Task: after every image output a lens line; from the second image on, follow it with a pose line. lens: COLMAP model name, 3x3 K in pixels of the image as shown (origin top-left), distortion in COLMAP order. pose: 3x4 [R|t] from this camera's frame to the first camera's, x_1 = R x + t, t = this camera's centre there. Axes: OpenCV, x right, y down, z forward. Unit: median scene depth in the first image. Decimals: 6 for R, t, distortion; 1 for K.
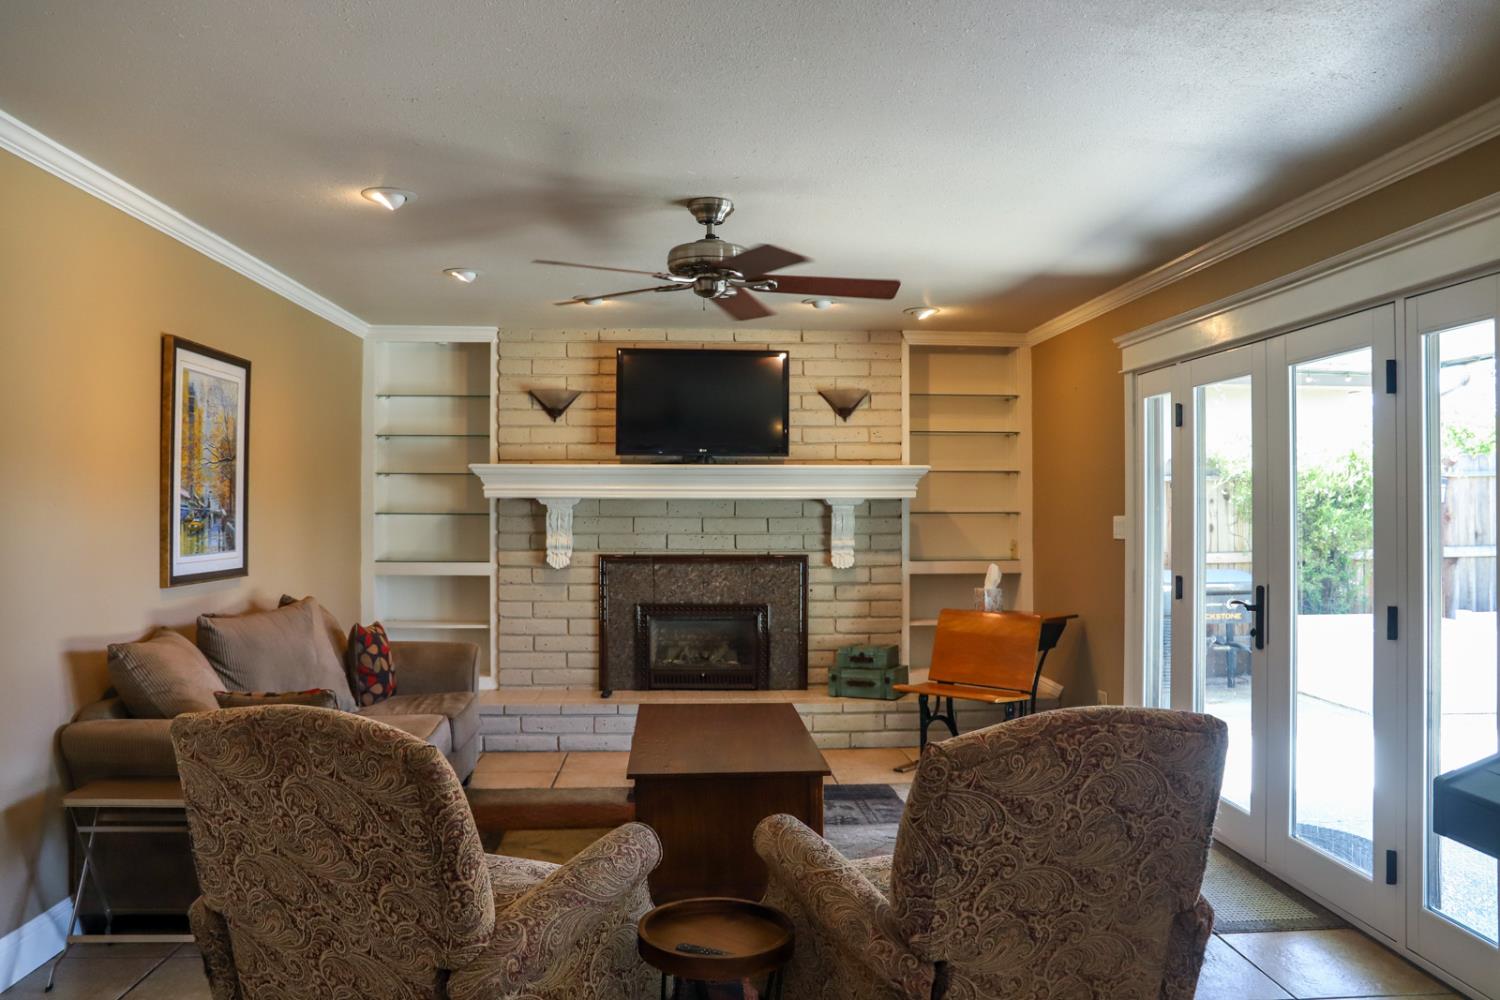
lens RADIAL K [[1086.3, 0, 753.7], [0, 1086.3, 497.7], [0, 0, 1]] dist [-0.108983, 0.063029]
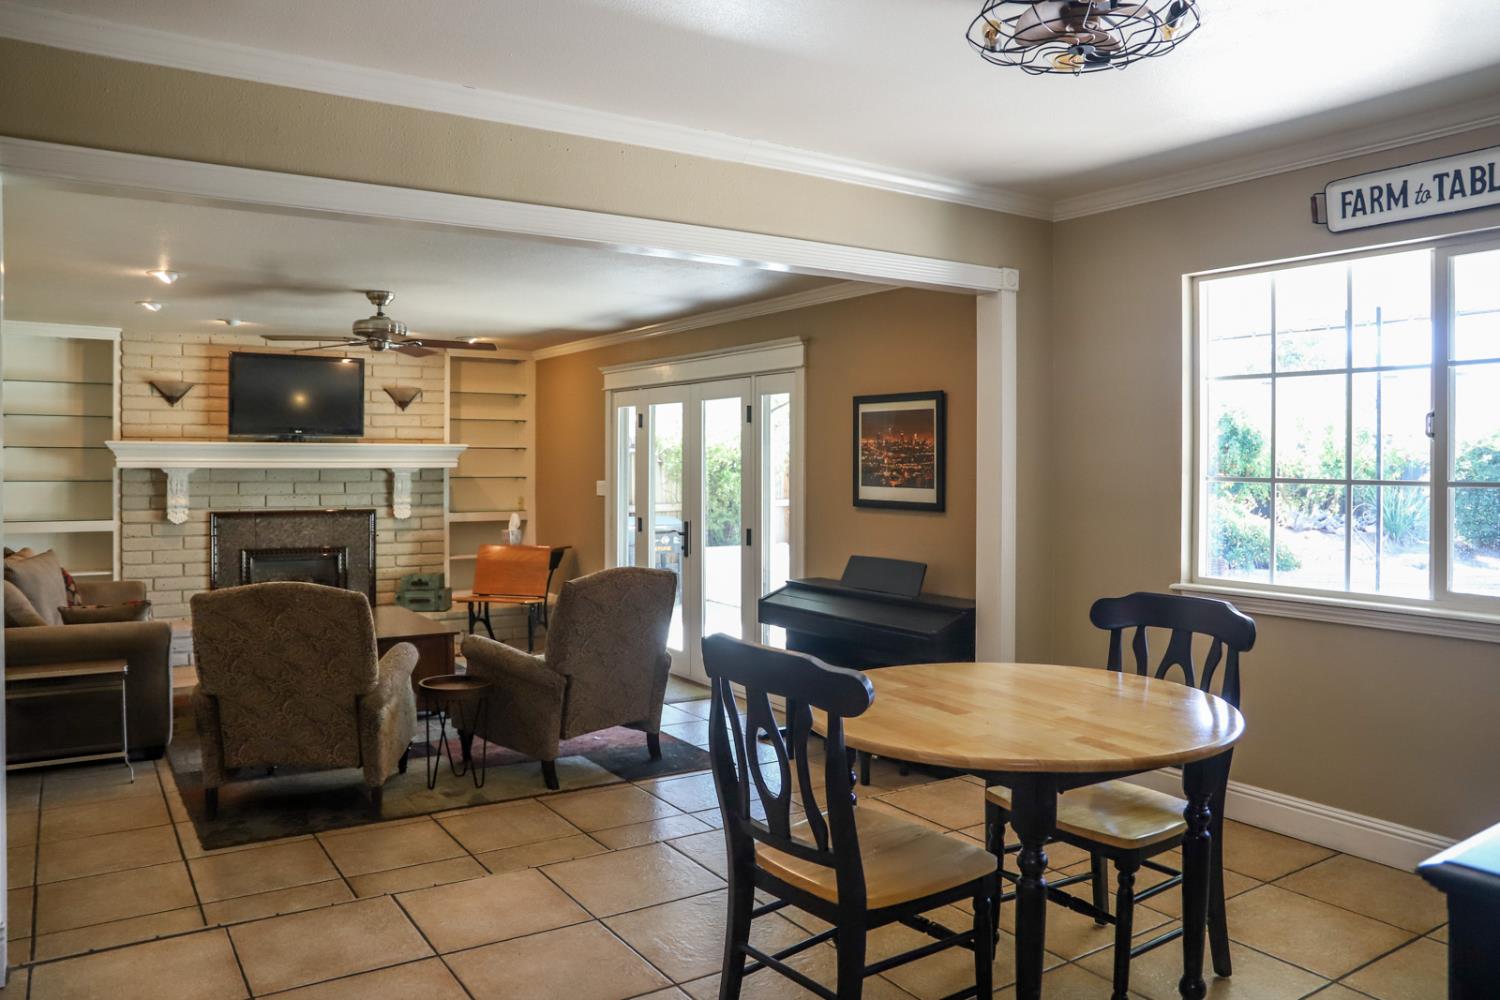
lens RADIAL K [[1086.3, 0, 753.2], [0, 1086.3, 493.6], [0, 0, 1]] dist [-0.108983, 0.063029]
pose [[0.871401, -0.010724, 0.490454, -0.198266], [-0.008032, 0.999315, 0.036121, -0.019343], [-0.490505, -0.035415, 0.870718, -0.398896]]
